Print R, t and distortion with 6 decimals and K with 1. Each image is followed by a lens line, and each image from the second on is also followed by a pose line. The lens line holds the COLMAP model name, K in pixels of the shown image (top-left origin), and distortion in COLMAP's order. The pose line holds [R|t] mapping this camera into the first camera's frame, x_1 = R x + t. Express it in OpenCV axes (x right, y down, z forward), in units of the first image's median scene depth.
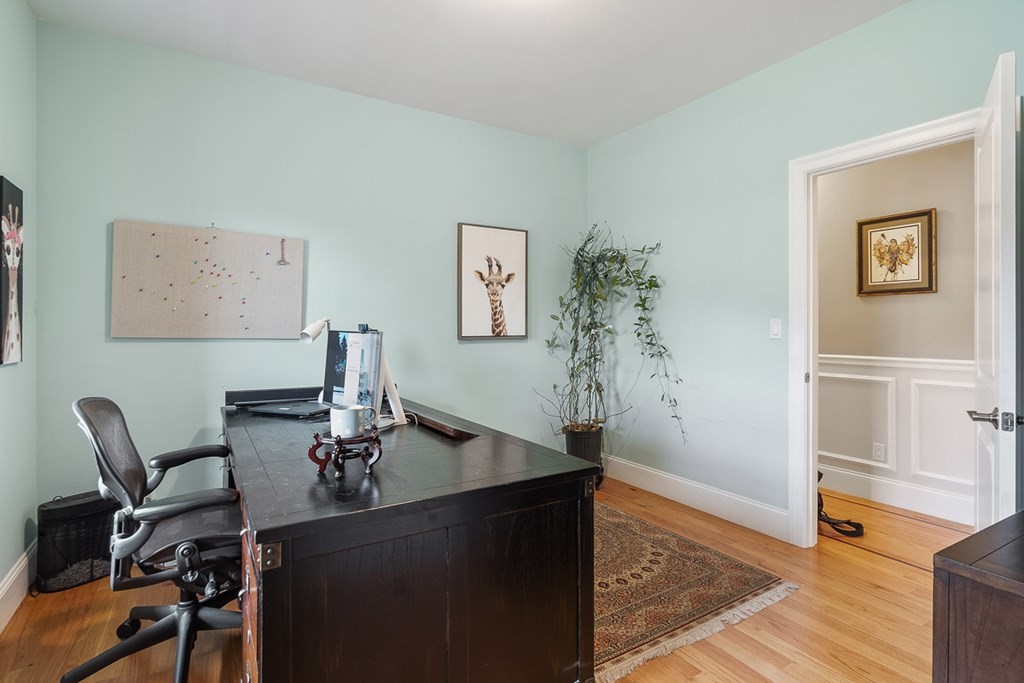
lens RADIAL K [[499.6, 0, 512.1], [0, 499.6, 325.9], [0, 0, 1]] dist [-0.000092, -0.000070]
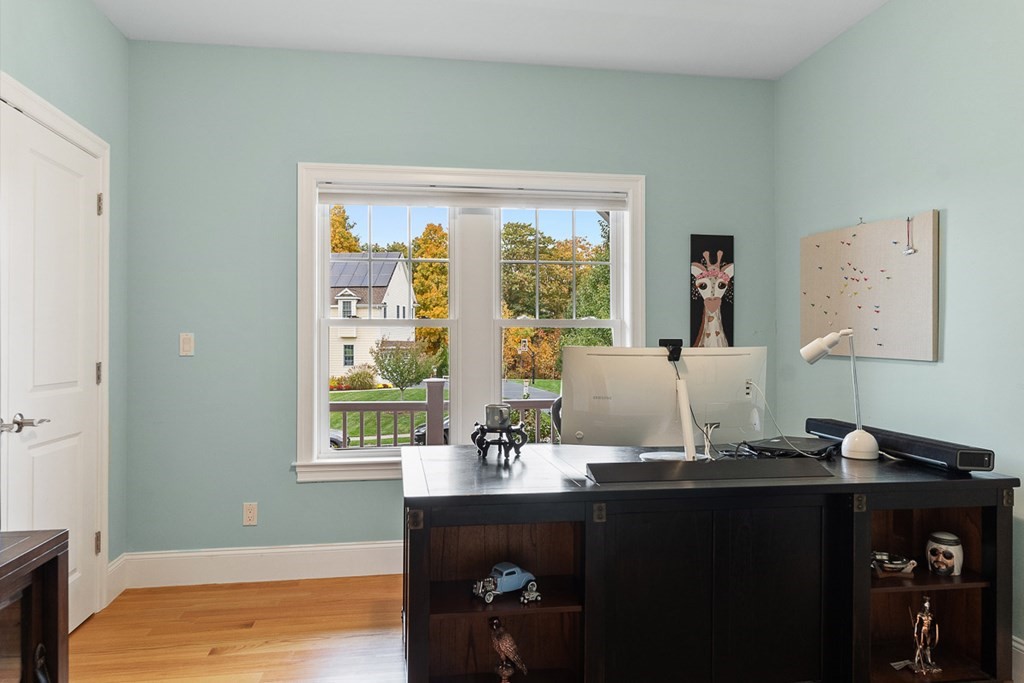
lens RADIAL K [[716.1, 0, 512.0], [0, 716.1, 341.5], [0, 0, 1]] dist [-0.000874, 0.000120]
pose [[-0.388239, -0.002619, -0.921555, 0.708368], [-0.001573, 0.999996, -0.002179, 0.002792], [0.921557, 0.000604, -0.388242, 0.919776]]
